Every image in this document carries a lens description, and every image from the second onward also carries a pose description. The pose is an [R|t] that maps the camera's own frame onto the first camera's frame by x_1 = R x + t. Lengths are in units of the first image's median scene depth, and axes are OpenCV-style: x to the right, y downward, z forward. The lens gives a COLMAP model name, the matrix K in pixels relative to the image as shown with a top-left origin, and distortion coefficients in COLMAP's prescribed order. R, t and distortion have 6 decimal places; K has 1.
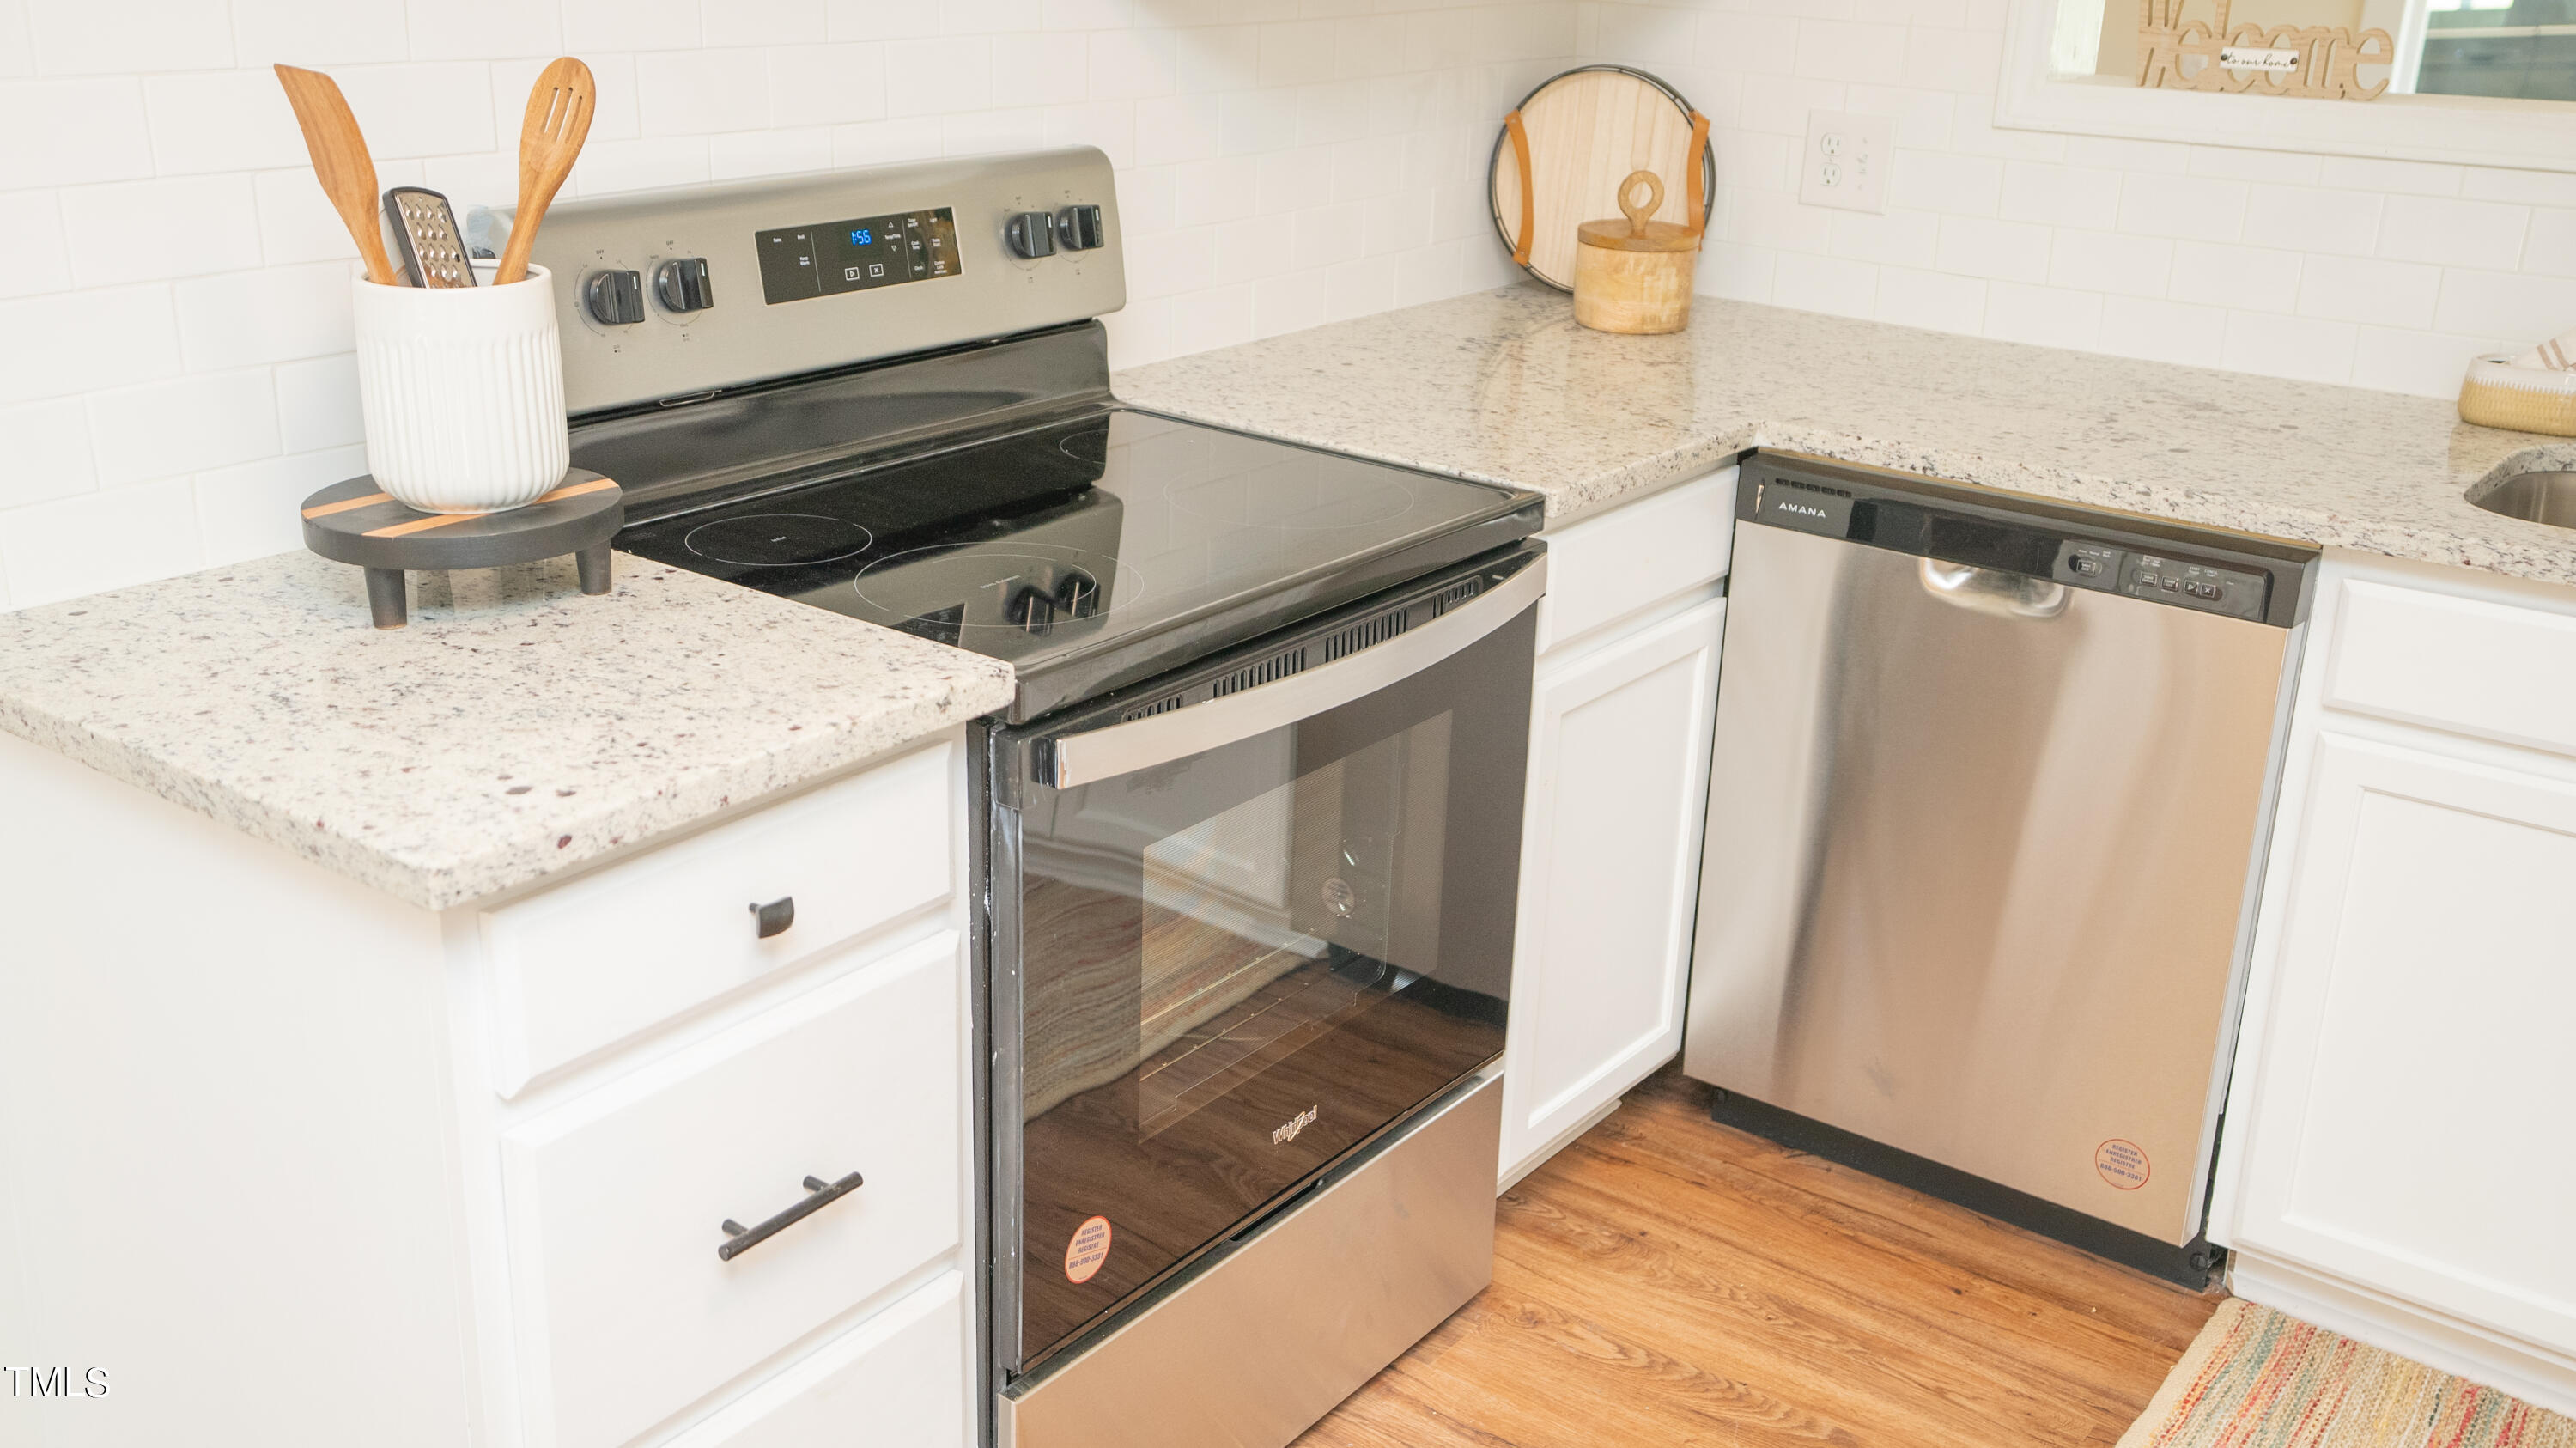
lens RADIAL K [[2462.9, 0, 1293.7], [0, 2462.9, 716.4], [0, 0, 1]] dist [0.045658, 0.079575]
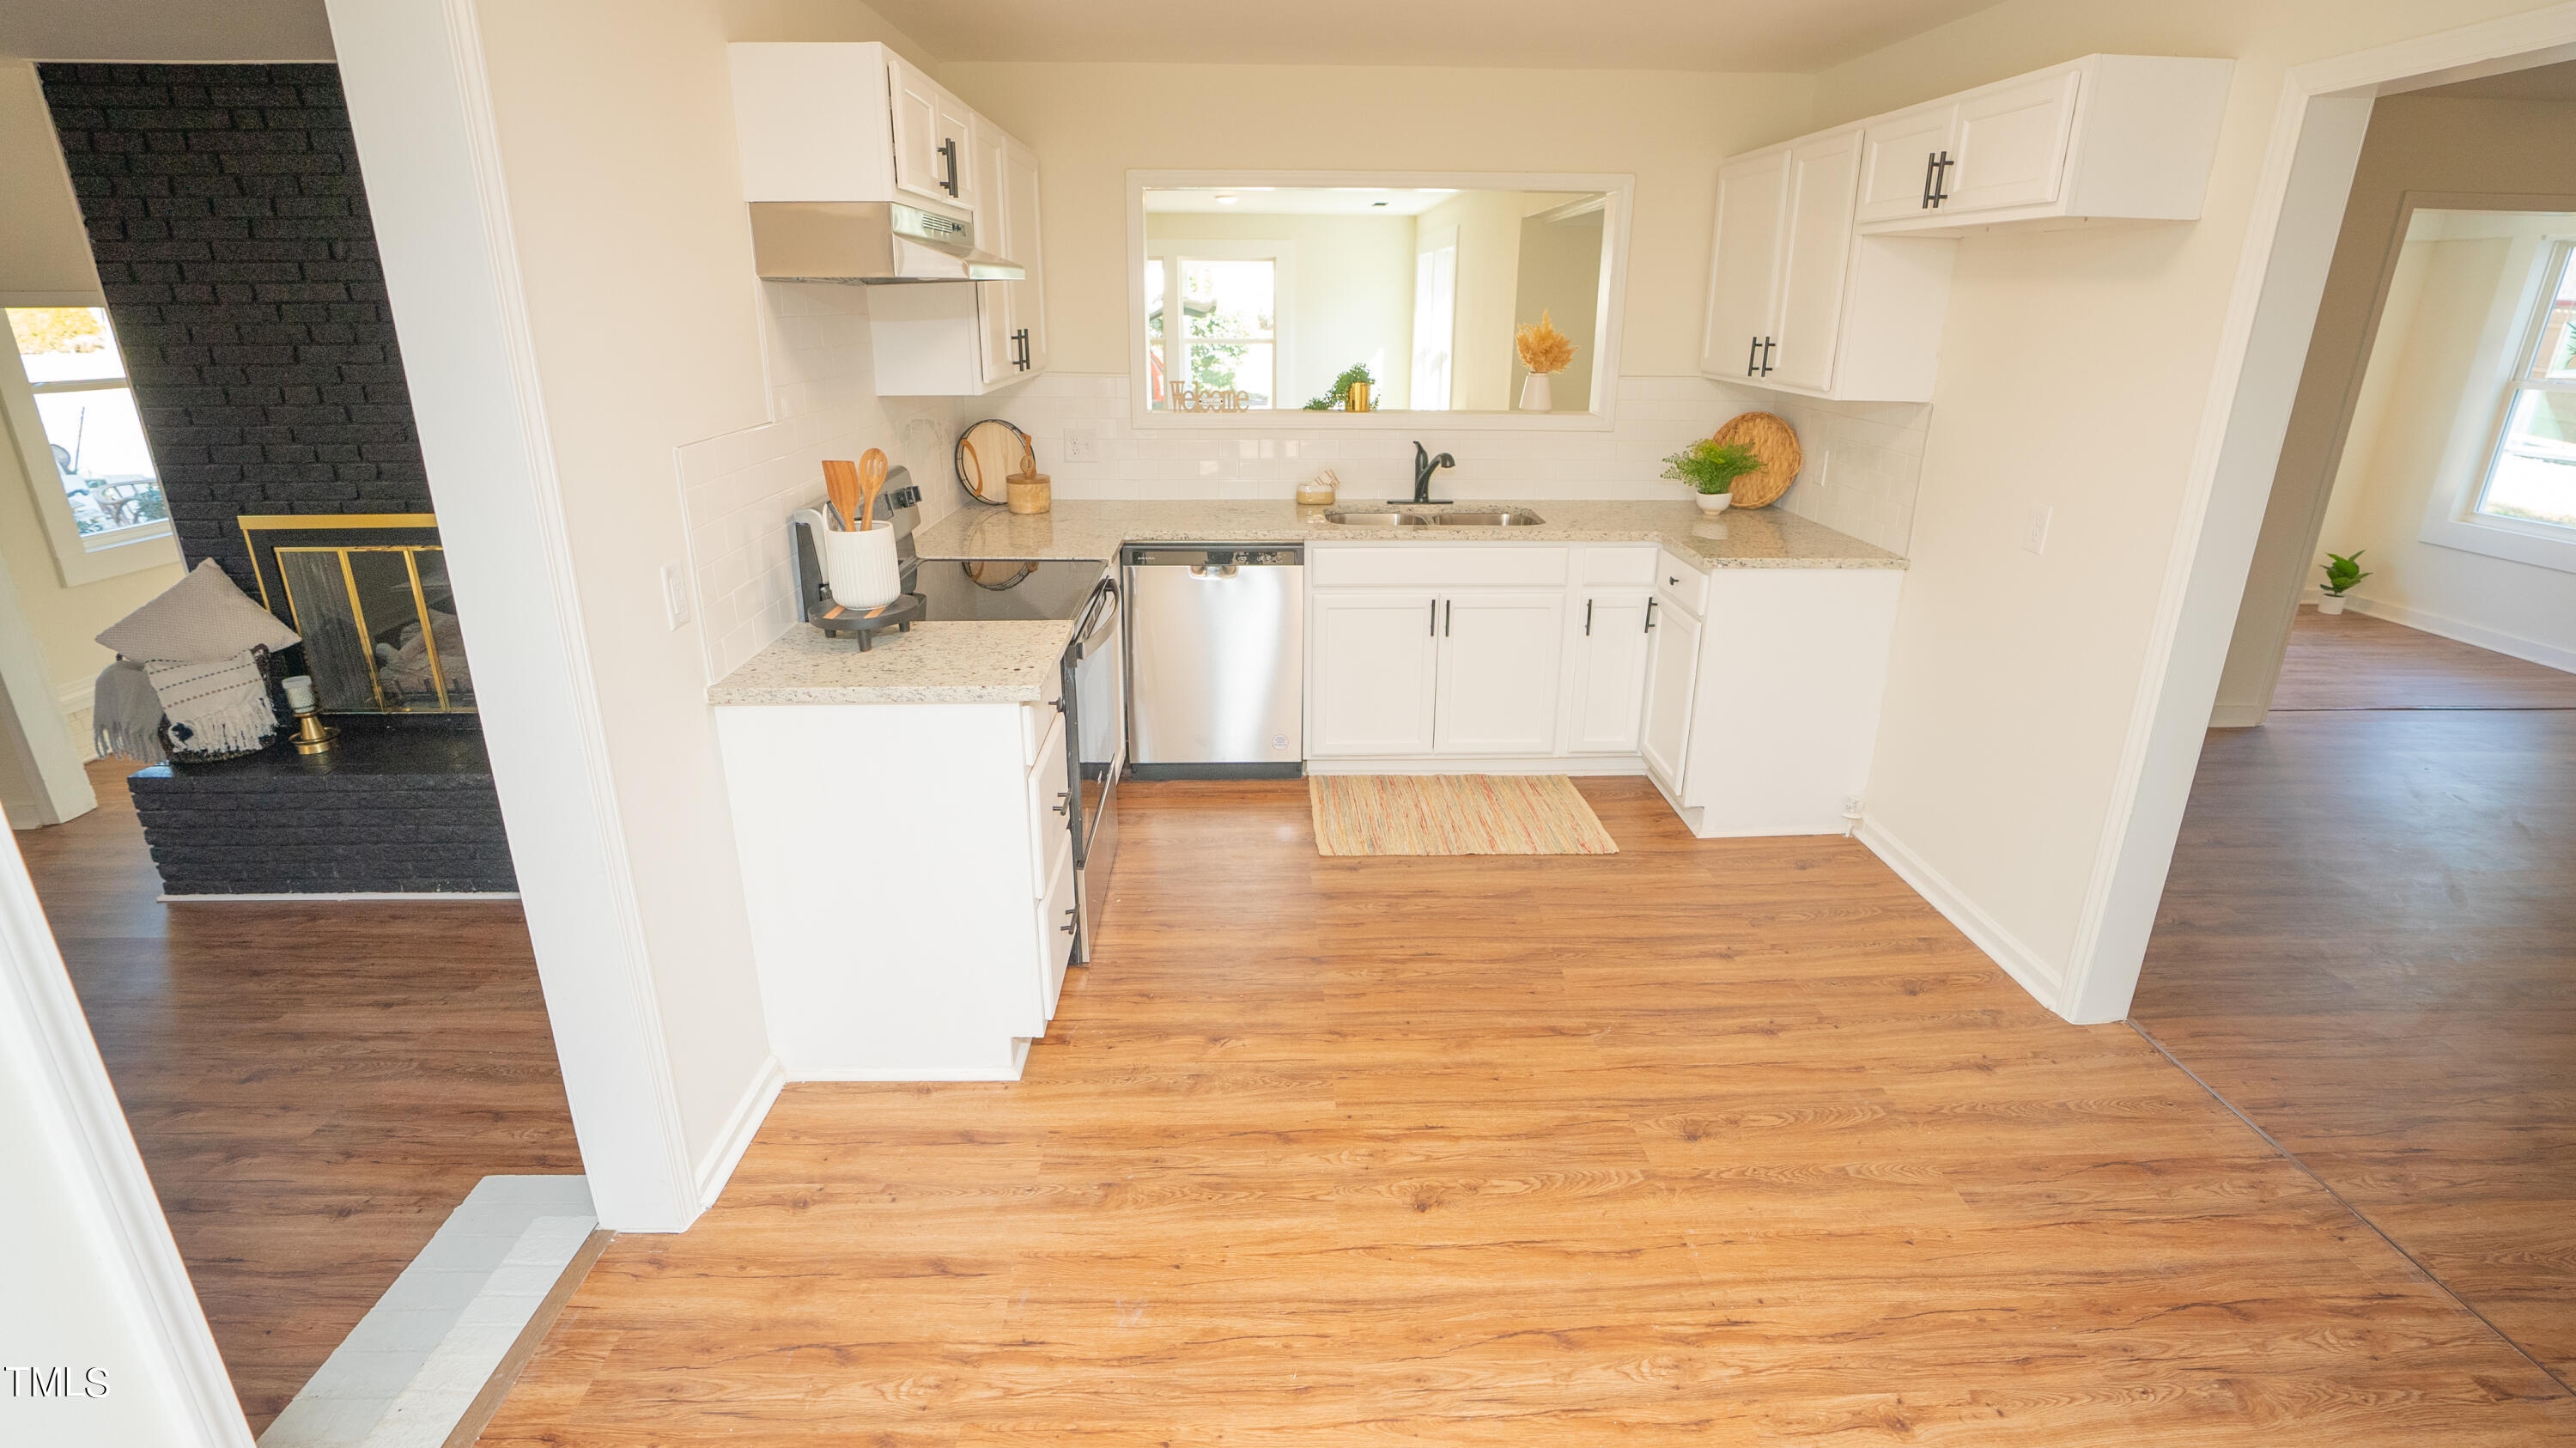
lens RADIAL K [[1189.3, 0, 1299.6], [0, 1189.3, 711.2], [0, 0, 1]] dist [-0.072418, 0.024126]
pose [[0.774206, -0.229655, 0.589800, -0.591541], [0.228281, 0.970448, 0.078216, 0.028689], [-0.590333, 0.074085, 0.803753, -0.276288]]
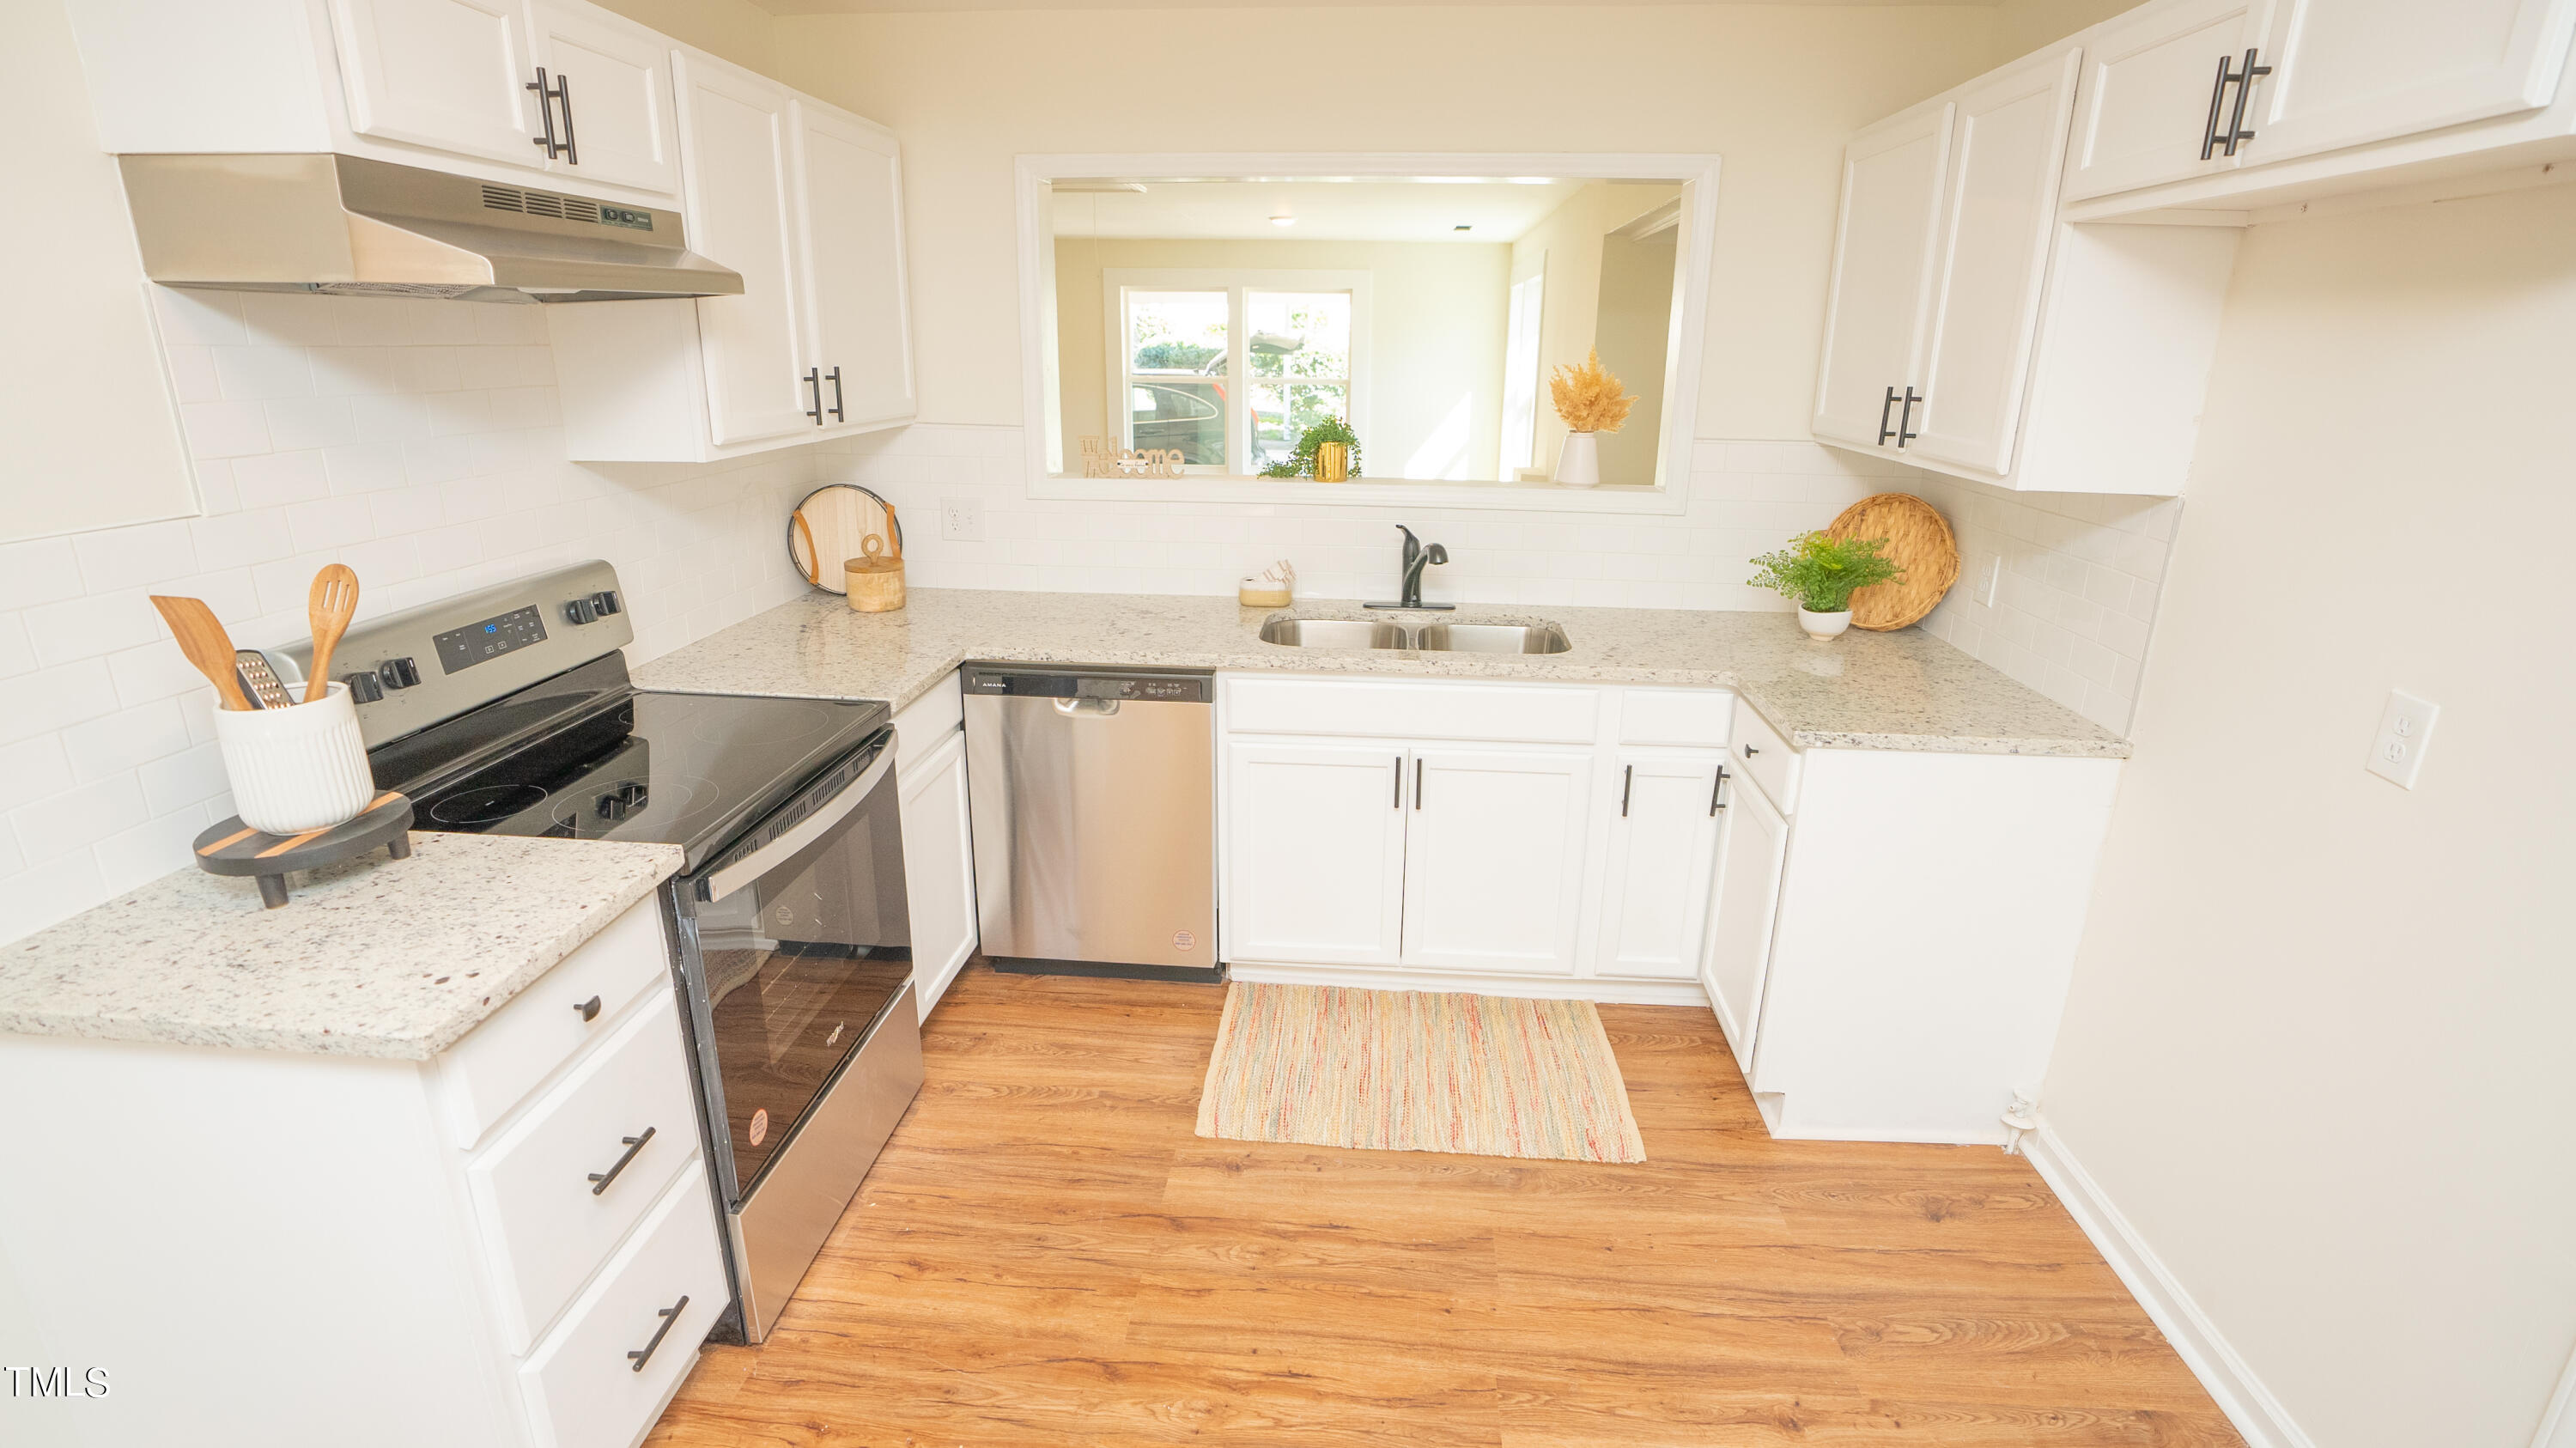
lens RADIAL K [[1196.6, 0, 1292.5], [0, 1196.6, 711.3], [0, 0, 1]] dist [-0.072138, 0.029740]
pose [[0.843154, -0.177595, 0.507495, -0.115831], [0.192246, 0.981055, 0.023918, -0.039180], [-0.502129, 0.077397, 0.861322, -0.026708]]
